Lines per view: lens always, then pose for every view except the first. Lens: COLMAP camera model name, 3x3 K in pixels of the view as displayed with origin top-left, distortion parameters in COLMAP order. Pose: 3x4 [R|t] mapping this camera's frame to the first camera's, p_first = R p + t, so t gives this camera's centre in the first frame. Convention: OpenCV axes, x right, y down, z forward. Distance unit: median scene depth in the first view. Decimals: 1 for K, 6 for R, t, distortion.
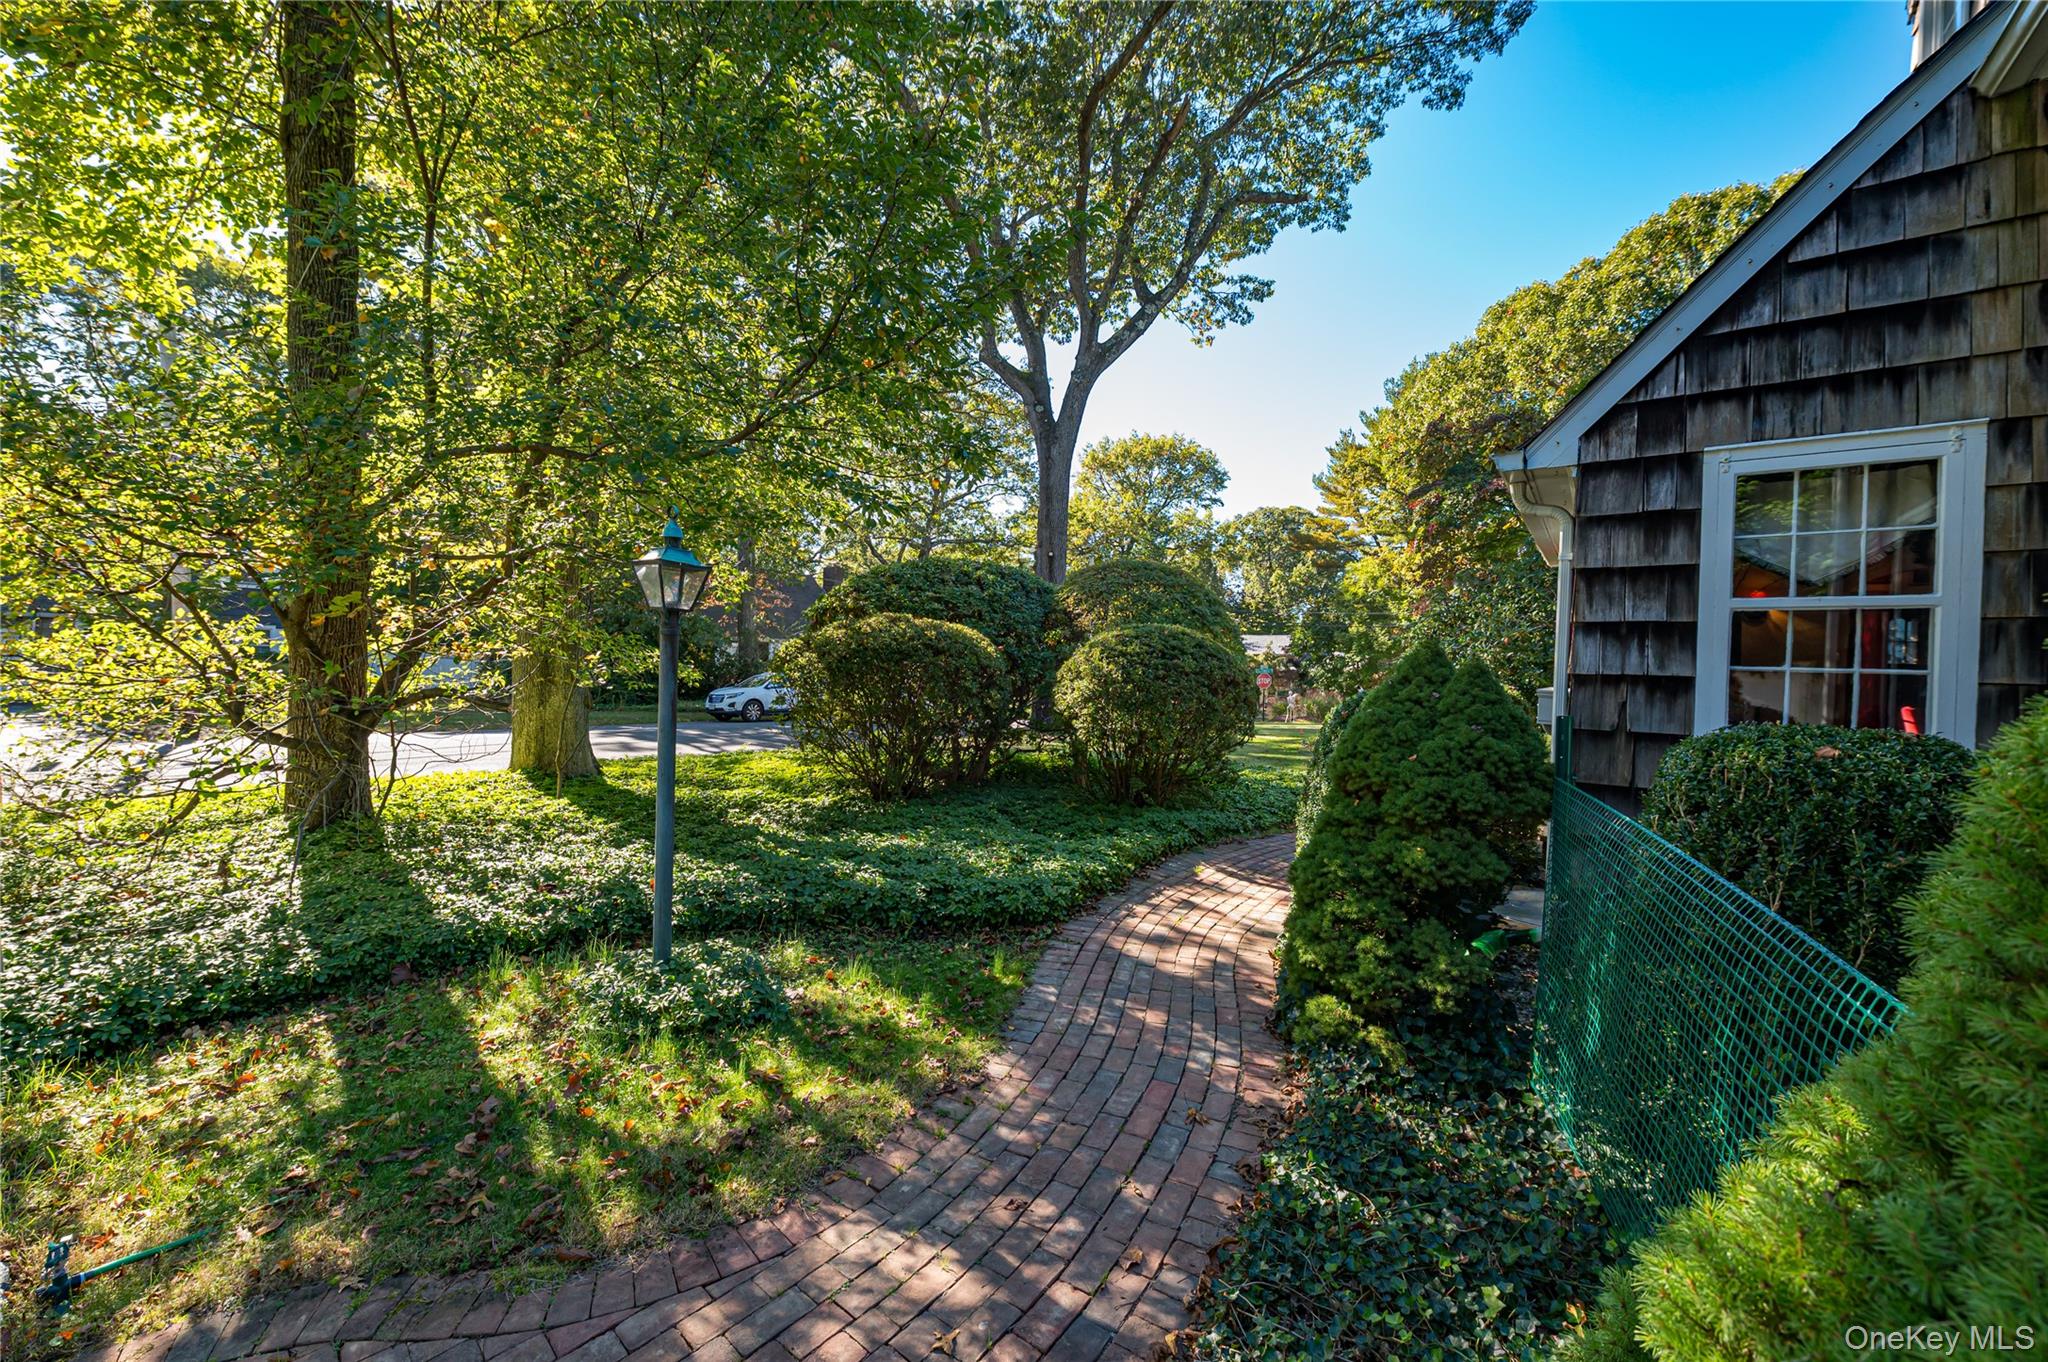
lens RADIAL K [[813.1, 0, 1024.0], [0, 813.1, 681.0], [0, 0, 1]] dist [-0.001827, -0.000601]
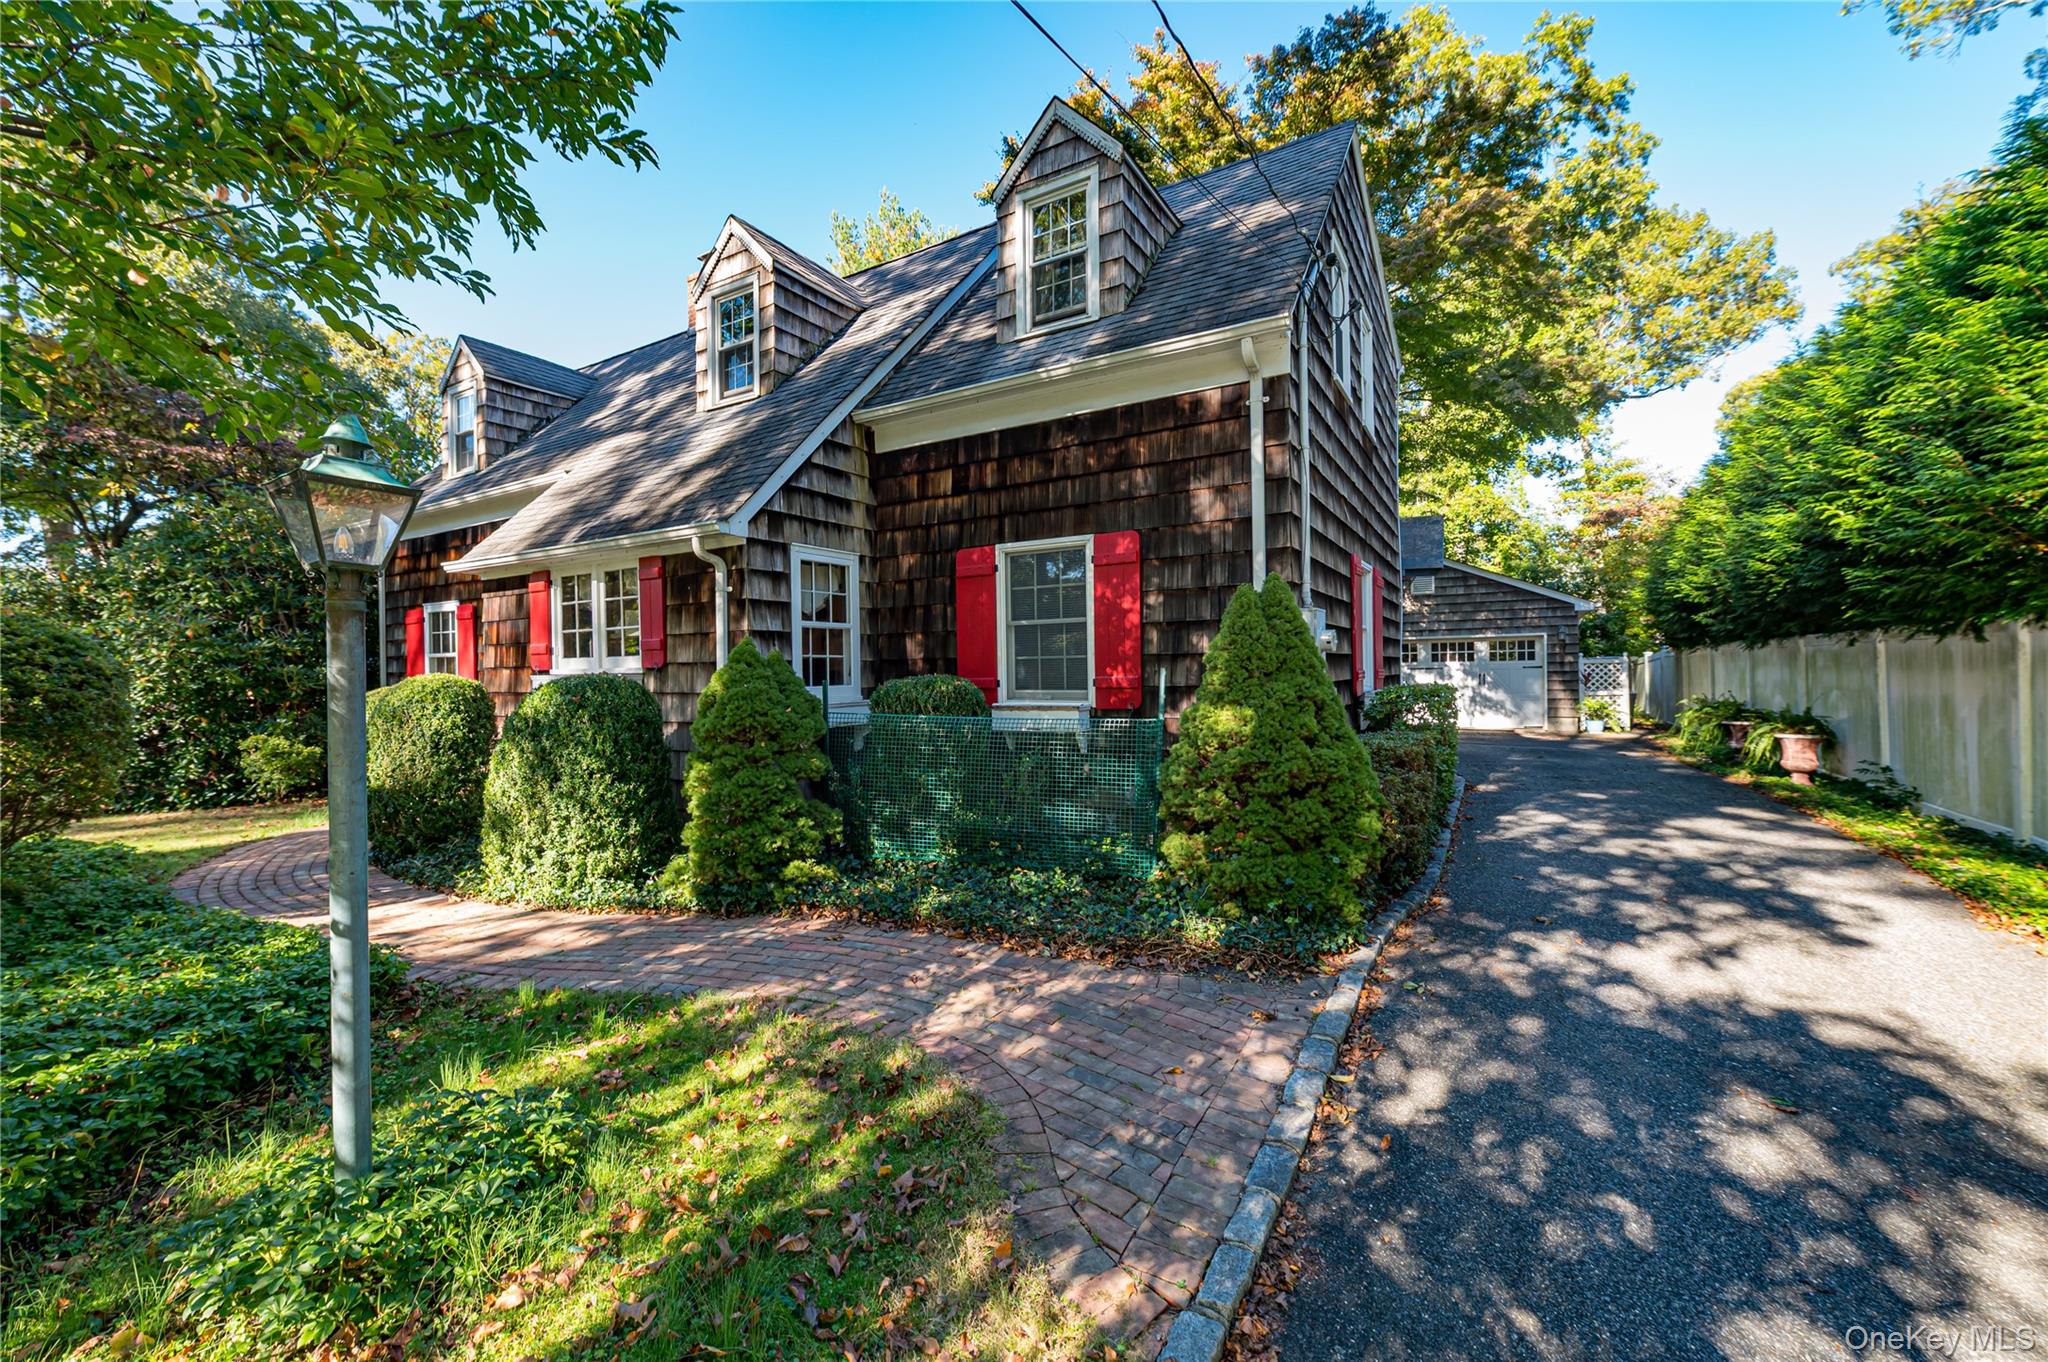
lens RADIAL K [[795.2, 0, 1019.8], [0, 795.2, 692.0], [0, 0, 1]] dist [0.015969, -0.000808]
pose [[-0.082966, -0.053124, 0.995135, -1.189661], [0.039079, 0.997637, 0.056515, -0.017141], [-0.995786, 0.043578, -0.080694, 0.657963]]
